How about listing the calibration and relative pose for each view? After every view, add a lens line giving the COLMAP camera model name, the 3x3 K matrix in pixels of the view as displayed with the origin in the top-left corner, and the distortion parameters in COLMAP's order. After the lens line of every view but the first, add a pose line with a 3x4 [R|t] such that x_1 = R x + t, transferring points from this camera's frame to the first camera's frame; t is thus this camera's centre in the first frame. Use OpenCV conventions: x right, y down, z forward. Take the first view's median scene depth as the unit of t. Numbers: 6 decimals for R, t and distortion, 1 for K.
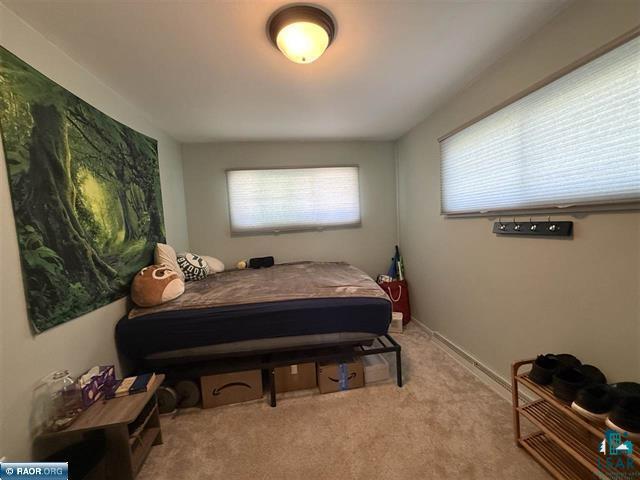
lens RADIAL K [[256.3, 0, 317.6], [0, 256.3, 239.9], [0, 0, 1]] dist [0.001763, -0.000053]
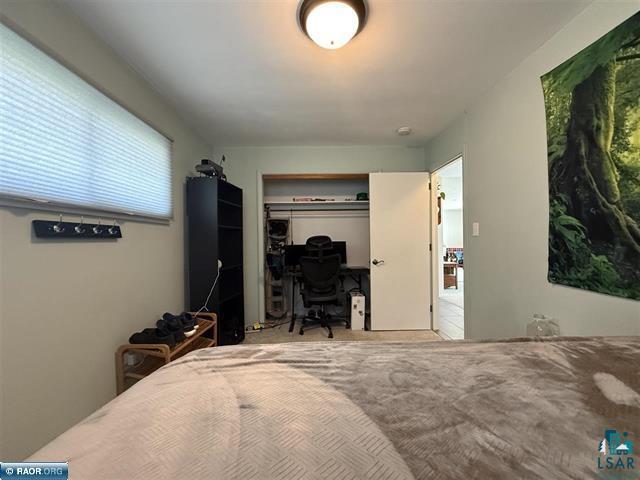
lens RADIAL K [[256.3, 0, 316.0], [0, 256.3, 238.3], [0, 0, 1]] dist [0.001763, -0.000053]
pose [[-0.989981, 0.064753, 0.125477, -0.071286], [0.071416, 0.996225, 0.049349, -0.008291], [-0.121808, 0.057815, -0.990868, 2.121444]]
